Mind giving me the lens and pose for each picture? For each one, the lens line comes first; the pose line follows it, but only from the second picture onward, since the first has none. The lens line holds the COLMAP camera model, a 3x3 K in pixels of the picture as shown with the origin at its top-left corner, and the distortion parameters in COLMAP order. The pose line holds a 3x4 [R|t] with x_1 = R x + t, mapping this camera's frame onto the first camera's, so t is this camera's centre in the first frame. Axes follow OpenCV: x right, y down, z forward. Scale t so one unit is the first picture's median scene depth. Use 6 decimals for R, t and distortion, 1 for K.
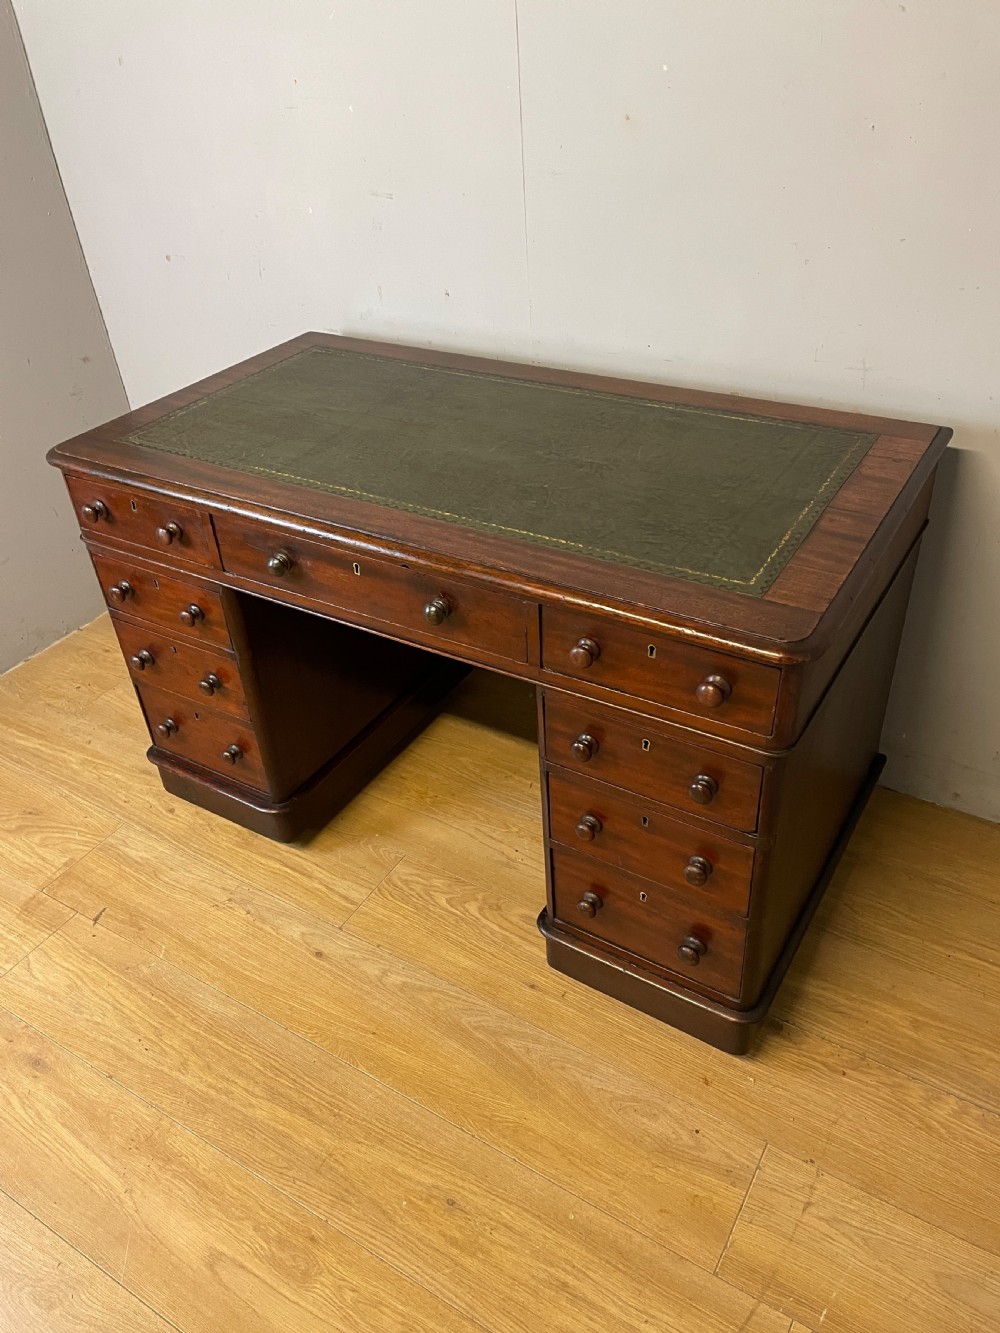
lens RADIAL K [[1004.0, 0, 497.3], [0, 1004.0, 661.4], [0, 0, 1]] dist [0.092299, -0.113392]
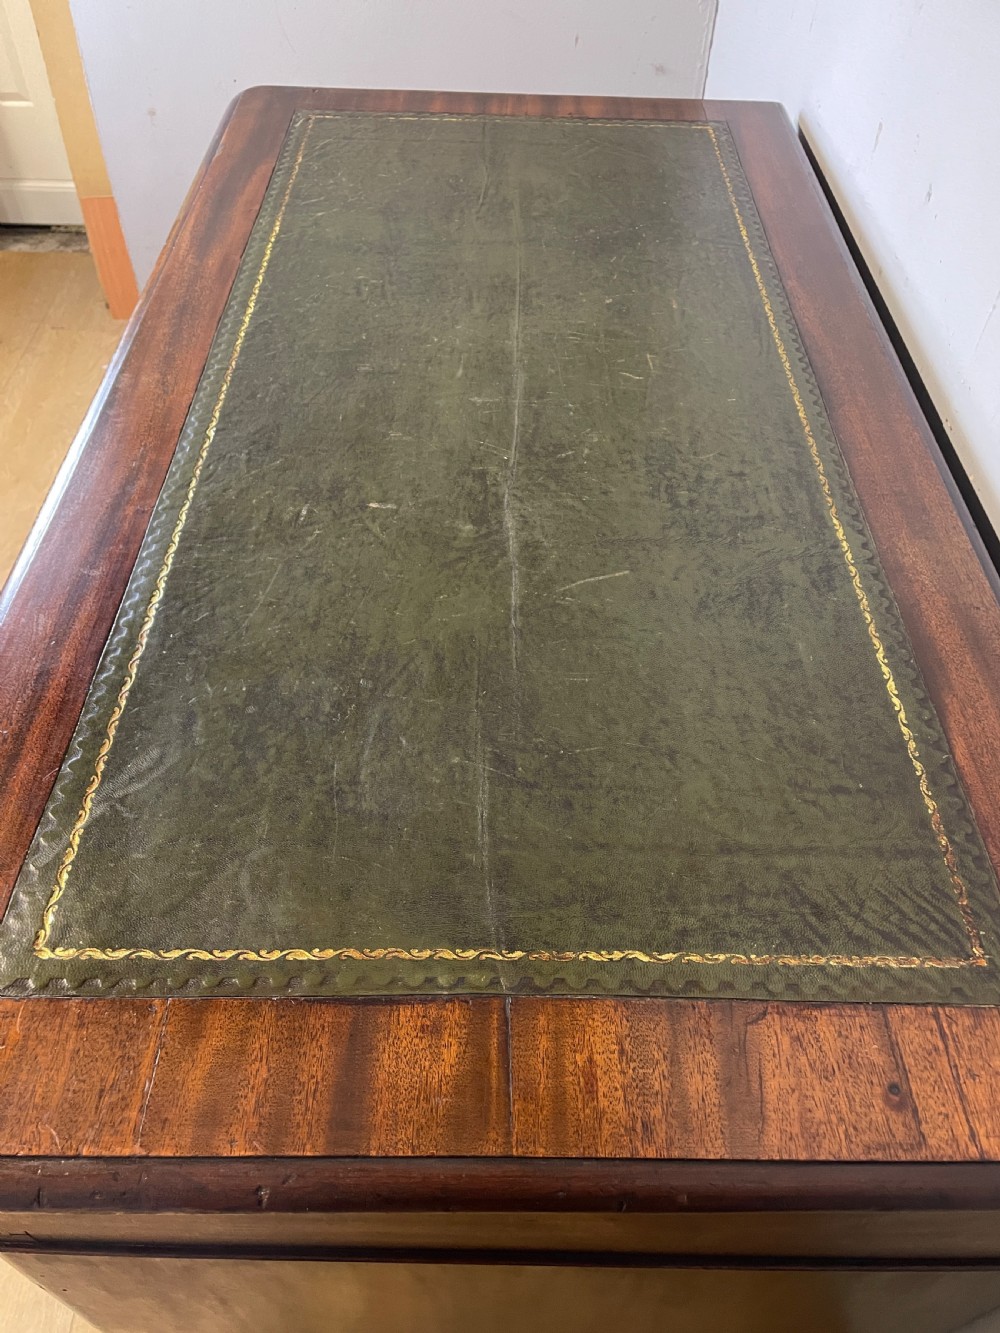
lens RADIAL K [[1004.0, 0, 498.8], [0, 1004.0, 675.7], [0, 0, 1]] dist [0.092299, -0.113392]
pose [[0.519315, 0.688875, -0.505731, 0.353928], [-0.543160, 0.722944, 0.427000, -0.323292], [0.659765, 0.052945, 0.749605, 0.589805]]
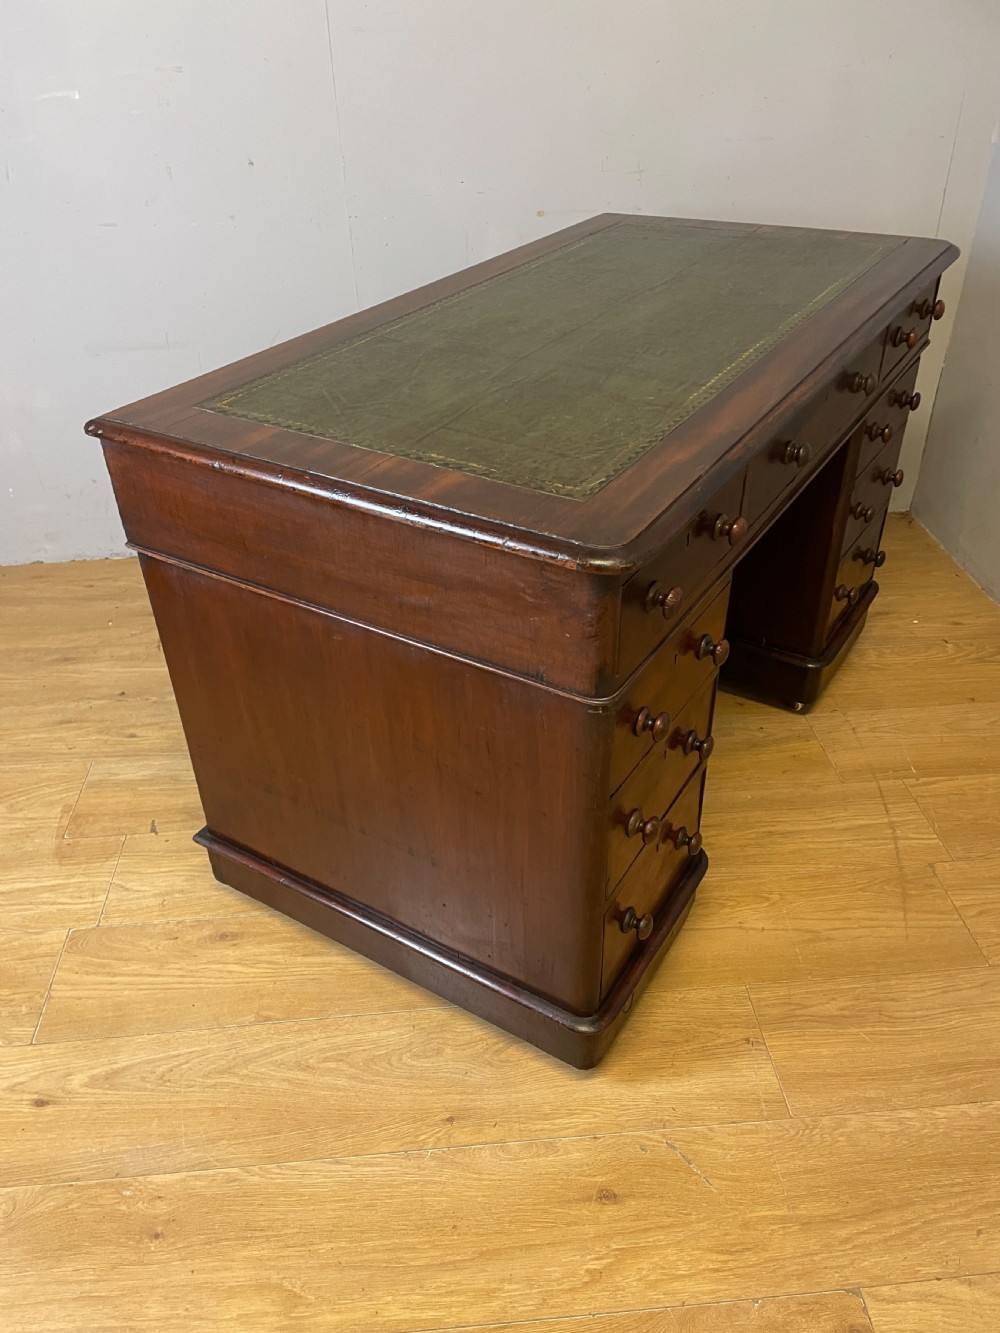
lens RADIAL K [[1004.0, 0, 489.7], [0, 1004.0, 675.5], [0, 0, 1]] dist [0.092299, -0.113392]
pose [[0.807652, -0.304340, 0.505050, -0.664998], [0.321751, 0.945222, 0.055057, 0.194774], [-0.494140, 0.118034, 0.861332, 0.039240]]
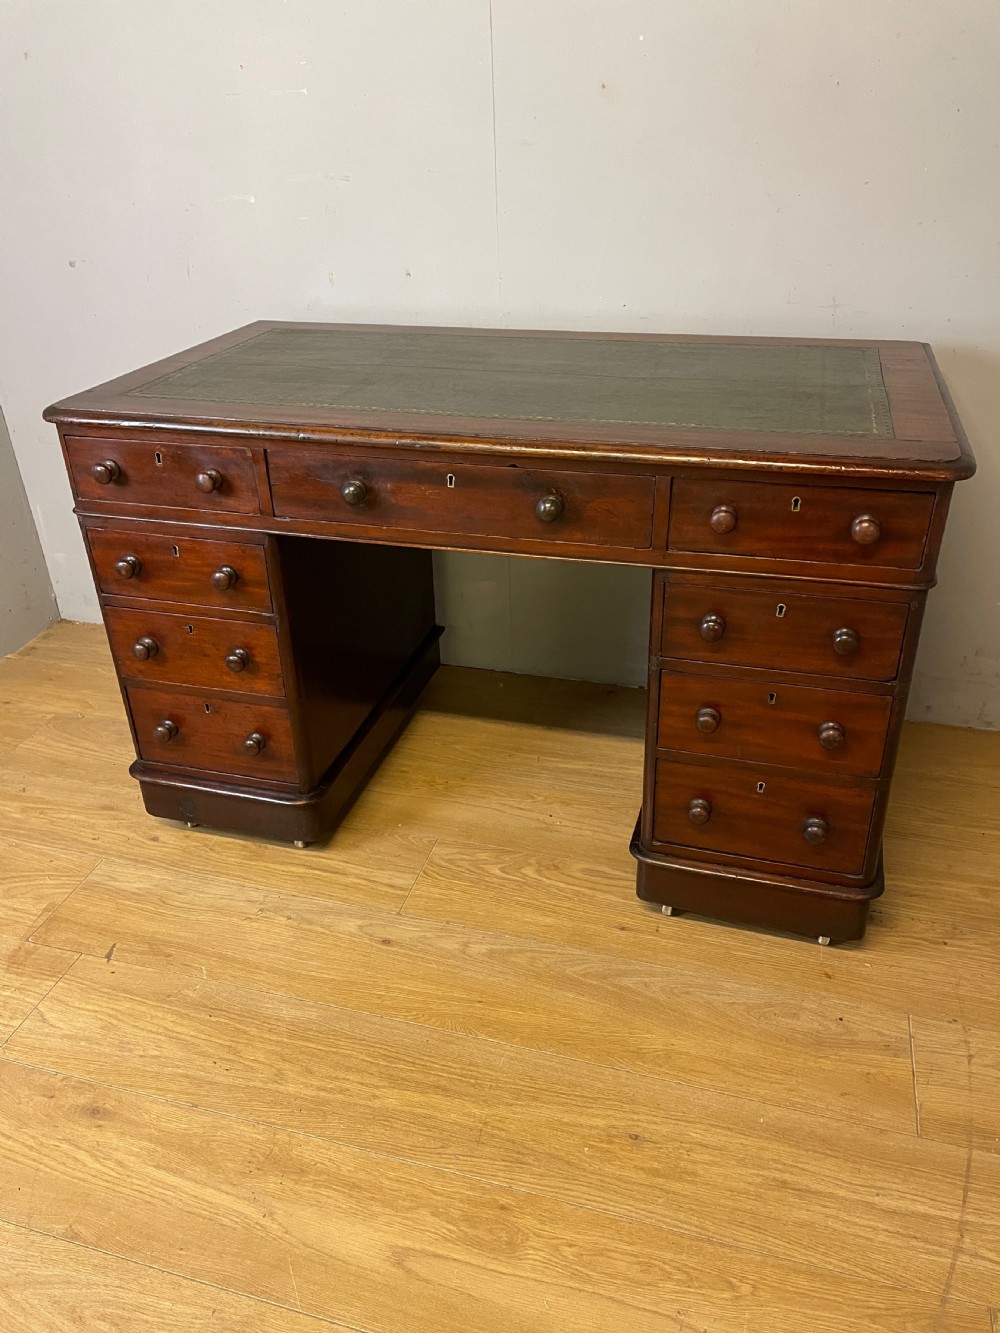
lens RADIAL K [[1004.0, 0, 498.7], [0, 1004.0, 657.1], [0, 0, 1]] dist [0.092299, -0.113392]
pose [[0.963117, -0.100754, 0.249507, -0.309472], [0.129967, 0.986104, -0.103481, 0.158481], [-0.235613, 0.132091, 0.962828, 0.069762]]
